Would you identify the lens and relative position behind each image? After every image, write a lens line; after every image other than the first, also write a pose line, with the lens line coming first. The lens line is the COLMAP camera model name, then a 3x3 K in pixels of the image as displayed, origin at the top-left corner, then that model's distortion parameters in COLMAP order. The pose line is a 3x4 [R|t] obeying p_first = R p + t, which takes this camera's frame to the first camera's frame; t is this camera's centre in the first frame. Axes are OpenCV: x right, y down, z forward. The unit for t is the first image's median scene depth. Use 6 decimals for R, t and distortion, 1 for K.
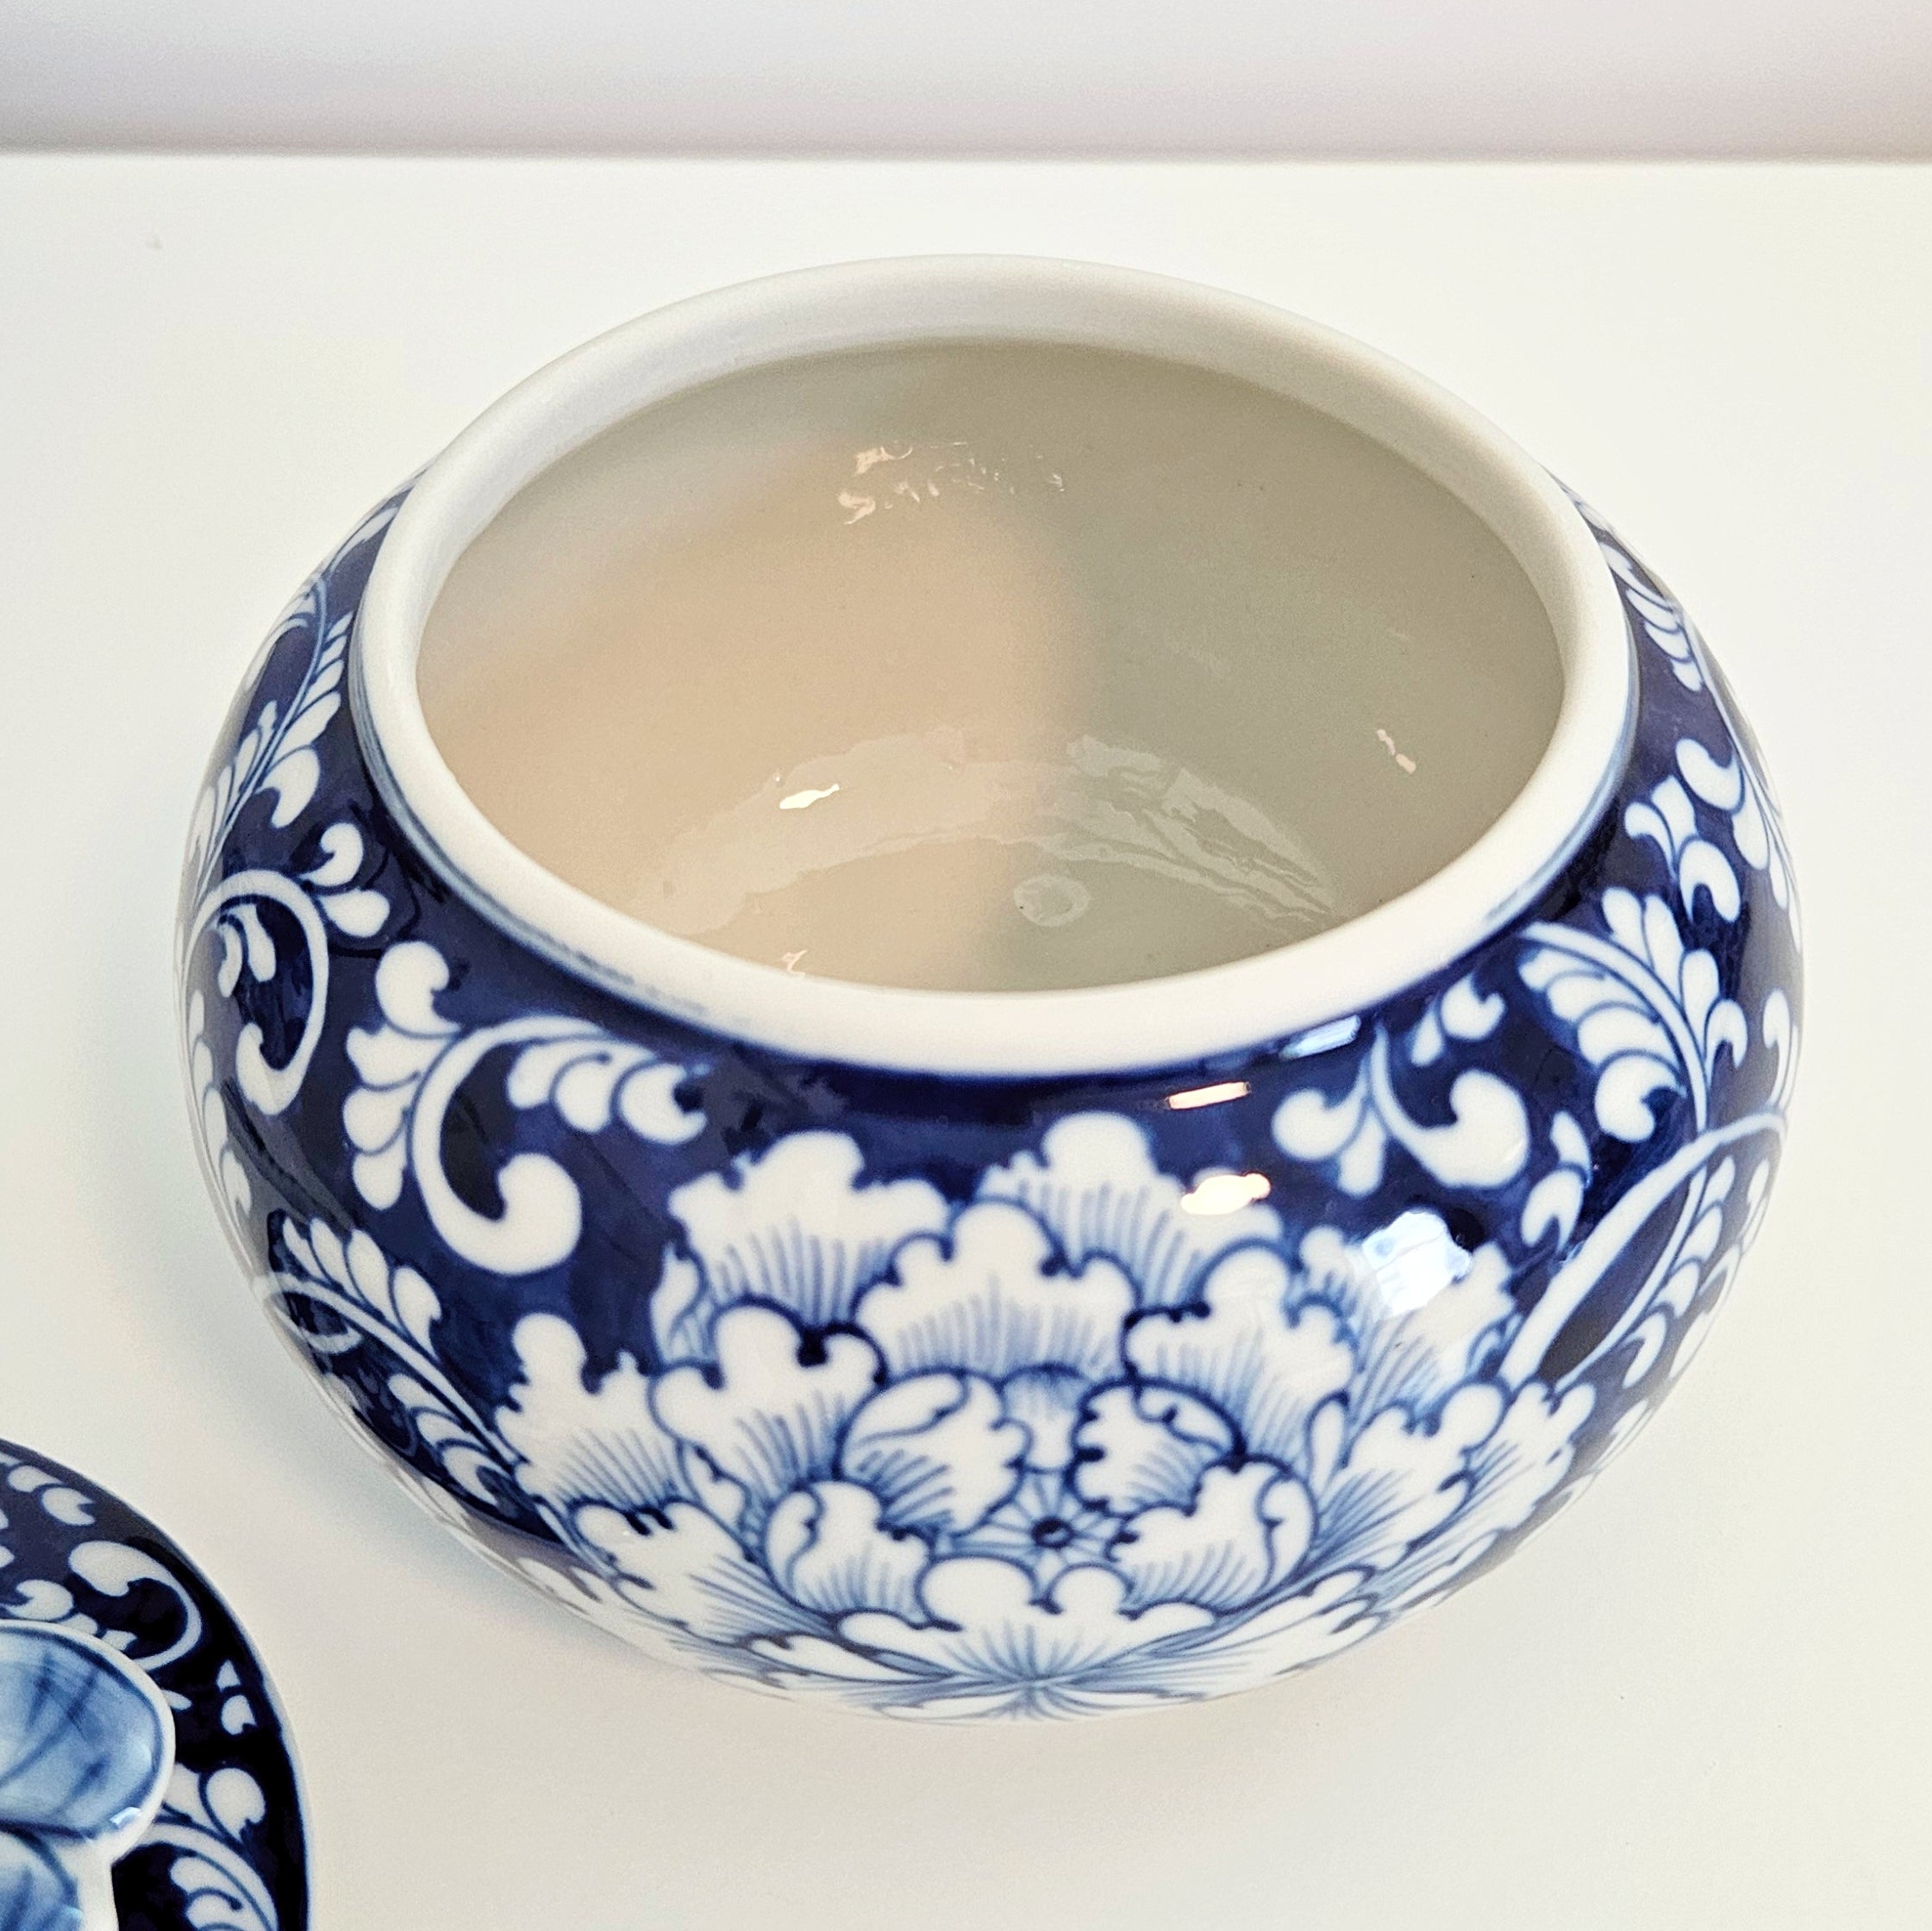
lens RADIAL K [[2408.4, 0, 980.7], [0, 2408.4, 973.2], [0, 0, 1]] dist [0.022236, 0.000000]
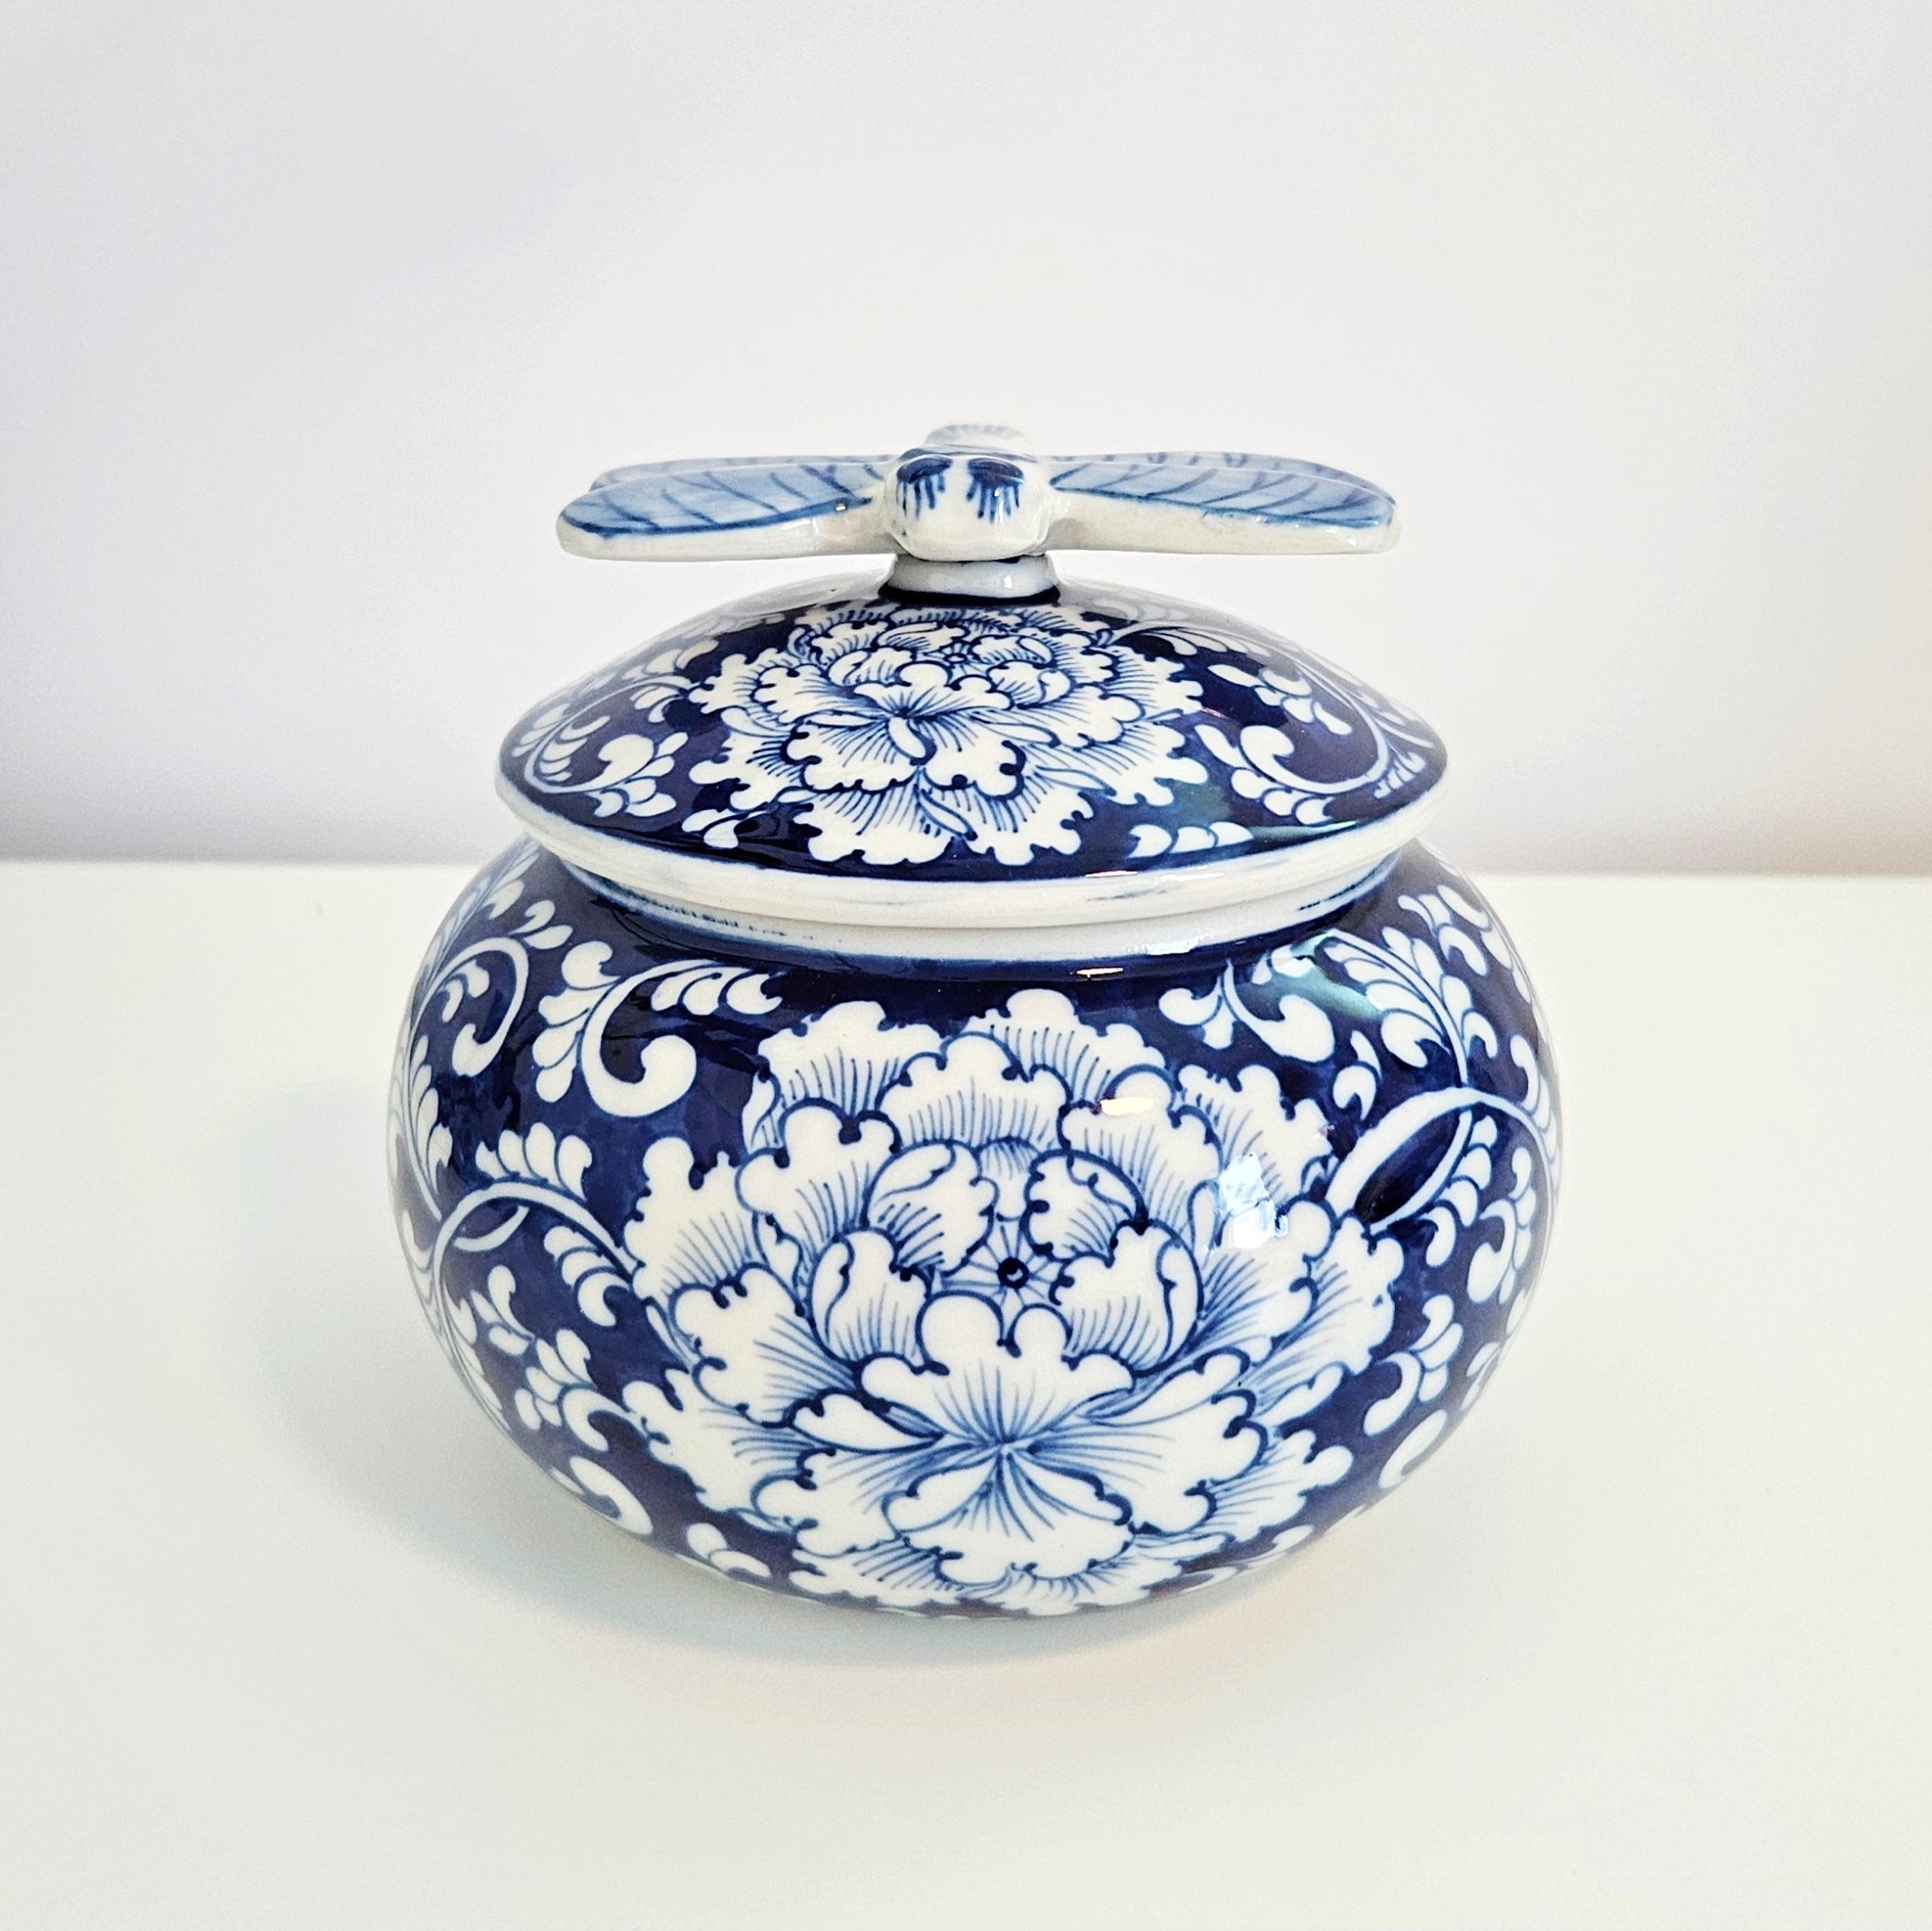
lens RADIAL K [[2408.4, 0, 903.0], [0, 2408.4, 864.3], [0, 0, 1]] dist [0.022236, 0.000000]
pose [[0.999564, 0.004090, -0.029258, 0.005085], [-0.016555, 0.897821, -0.440048, 0.622703], [0.024469, 0.440341, 0.897497, -0.379896]]
